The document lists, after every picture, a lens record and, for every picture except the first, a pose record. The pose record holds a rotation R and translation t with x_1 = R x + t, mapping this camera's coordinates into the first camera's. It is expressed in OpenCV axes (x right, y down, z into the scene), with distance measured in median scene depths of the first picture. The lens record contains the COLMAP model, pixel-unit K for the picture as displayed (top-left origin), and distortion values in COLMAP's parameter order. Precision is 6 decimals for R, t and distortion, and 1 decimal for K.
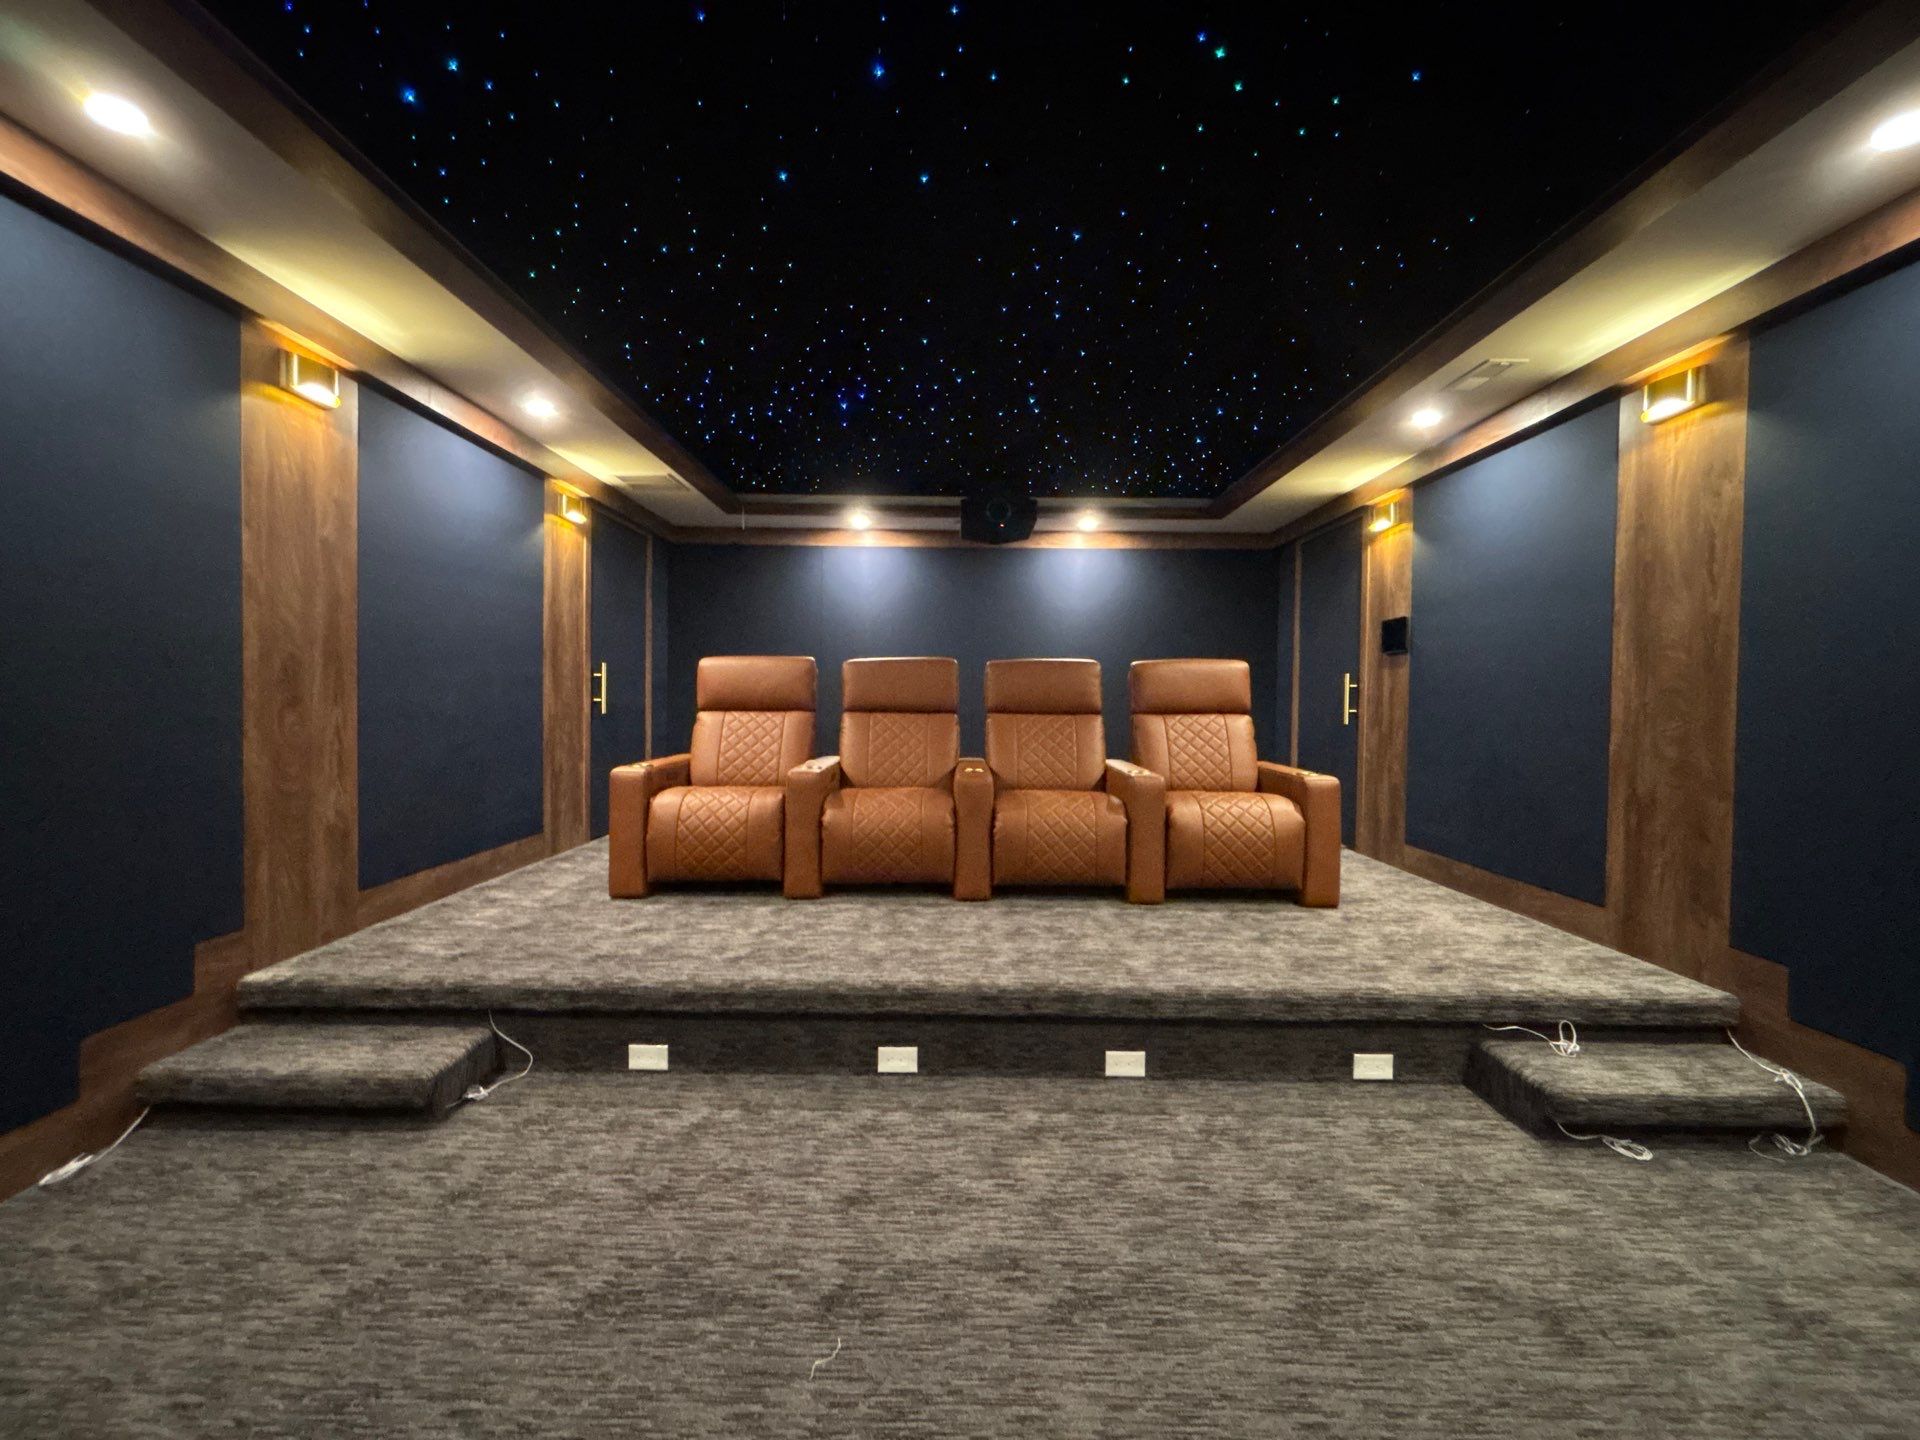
lens RADIAL K [[740.0, 0, 960.0], [0, 740.0, 720.0], [0, 0, 1]] dist [-0.008542, -0.000085]
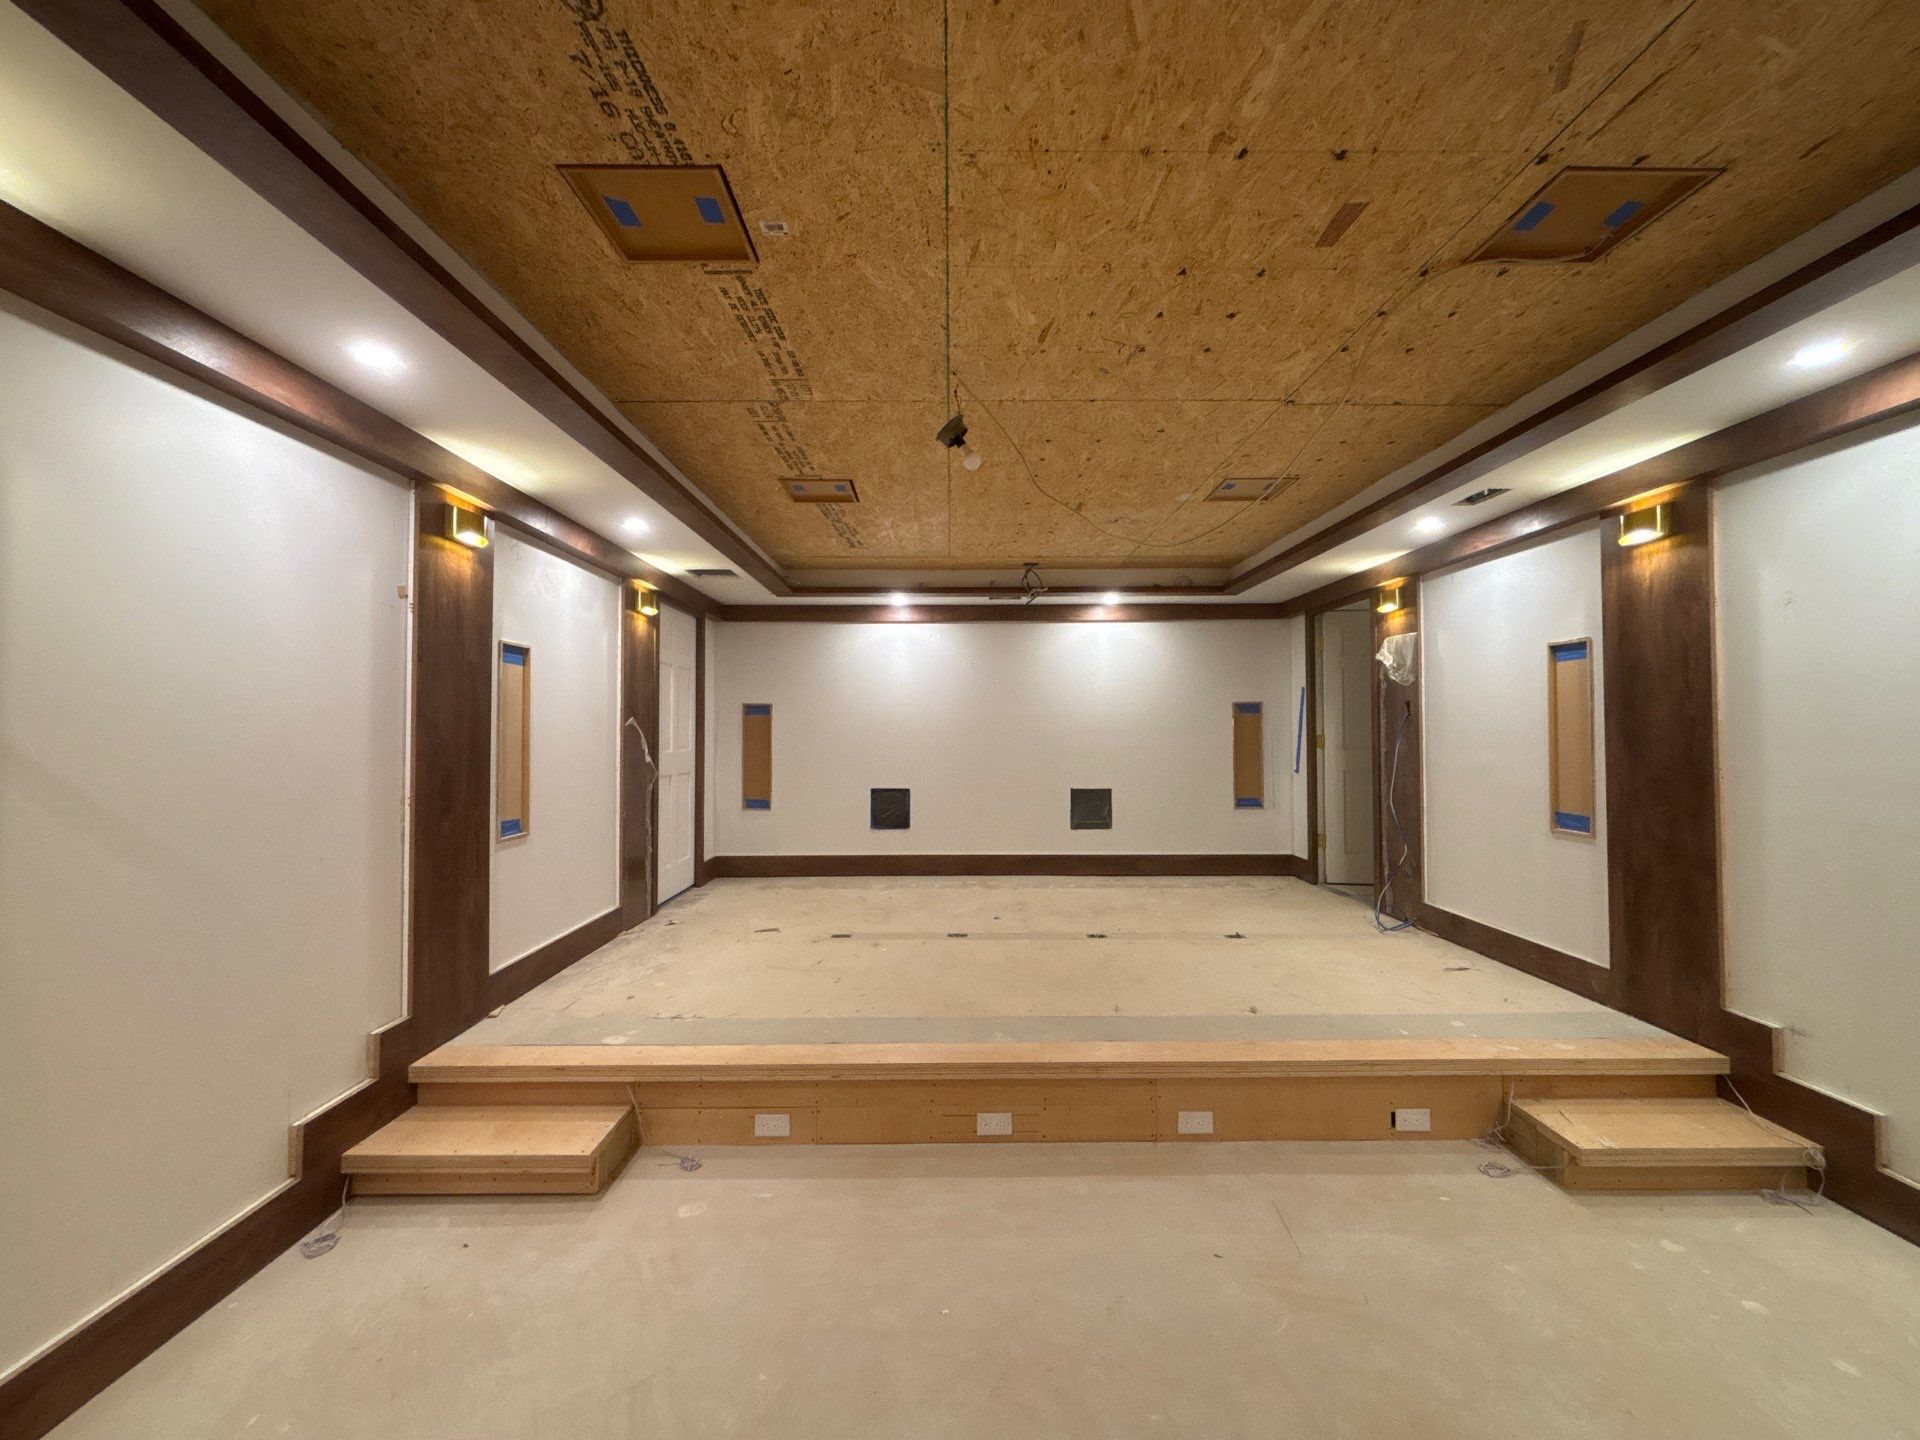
lens RADIAL K [[755.9, 0, 960.0], [0, 755.9, 720.0], [0, 0, 1]] dist [-0.000228, -0.000040]
pose [[0.999817, -0.016161, 0.010244, -0.122831], [0.016657, 0.998595, -0.050306, -0.084631], [-0.009416, 0.050468, 0.998681, -0.160830]]
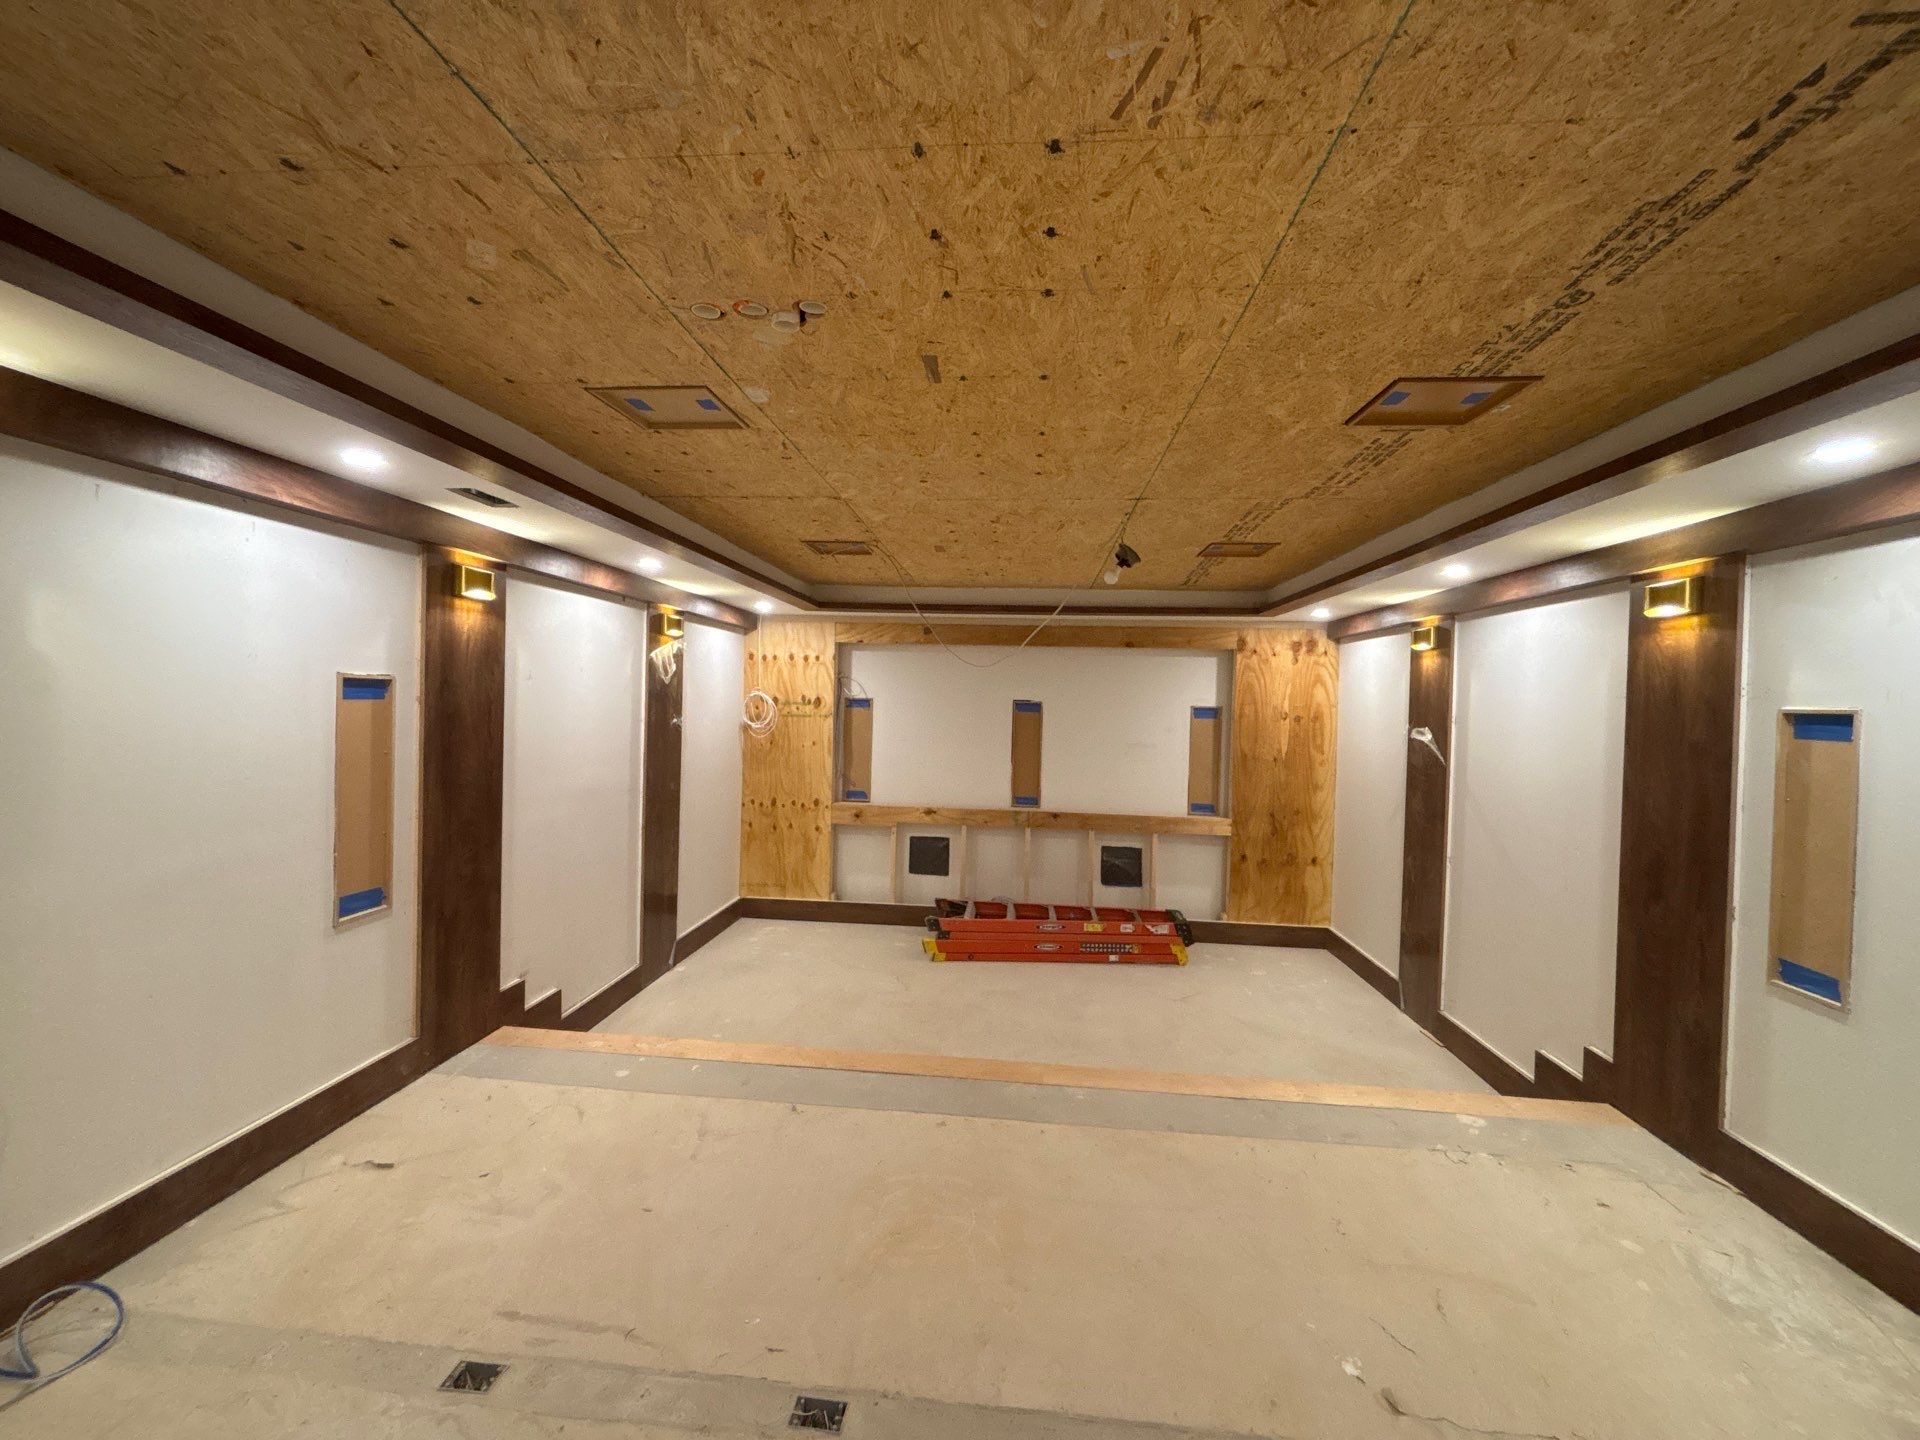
lens RADIAL K [[767.7, 0, 960.0], [0, 767.7, 720.0], [0, 0, 1]] dist [-0.000192, -0.000088]
pose [[-0.995321, -0.040244, 0.087845, 0.035211], [-0.035169, 0.997663, 0.058584, -0.293915], [-0.089998, 0.055220, -0.994410, 2.058509]]
